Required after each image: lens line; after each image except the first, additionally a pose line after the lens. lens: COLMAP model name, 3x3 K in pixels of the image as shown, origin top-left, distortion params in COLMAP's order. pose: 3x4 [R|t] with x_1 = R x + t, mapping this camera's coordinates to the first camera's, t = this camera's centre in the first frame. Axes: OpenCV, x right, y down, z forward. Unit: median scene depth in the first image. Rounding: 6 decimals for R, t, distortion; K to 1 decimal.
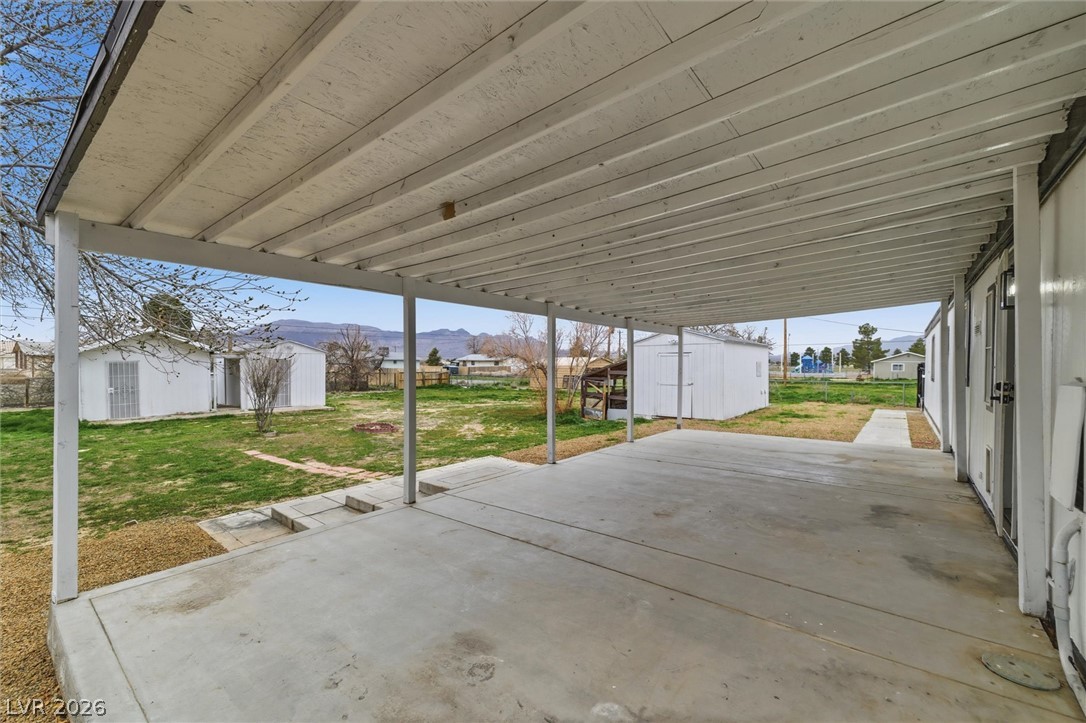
lens RADIAL K [[457.0, 0, 538.2], [0, 457.0, 359.9], [0, 0, 1]] dist [0.002198, 0.000066]
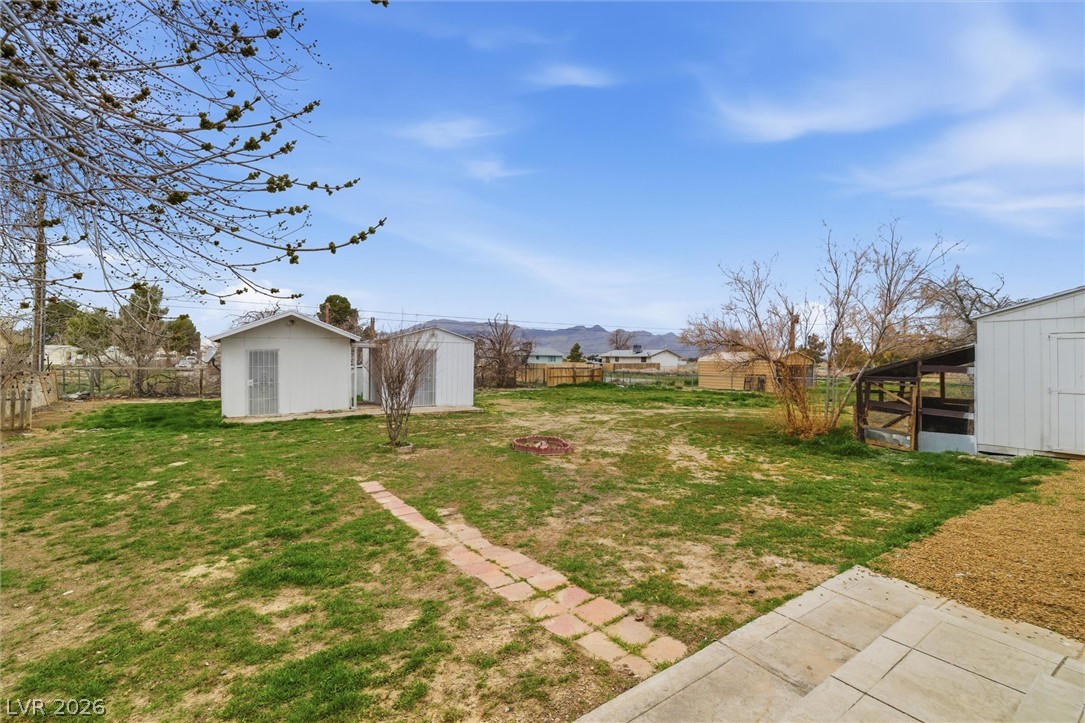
lens RADIAL K [[456.6, 0, 537.7], [0, 456.6, 359.9], [0, 0, 1]] dist [0.002198, 0.000066]
pose [[0.958395, 0.006015, -0.285380, -0.127096], [-0.004567, 0.999973, 0.005738, 0.012536], [0.285407, -0.004196, 0.958397, 0.259527]]
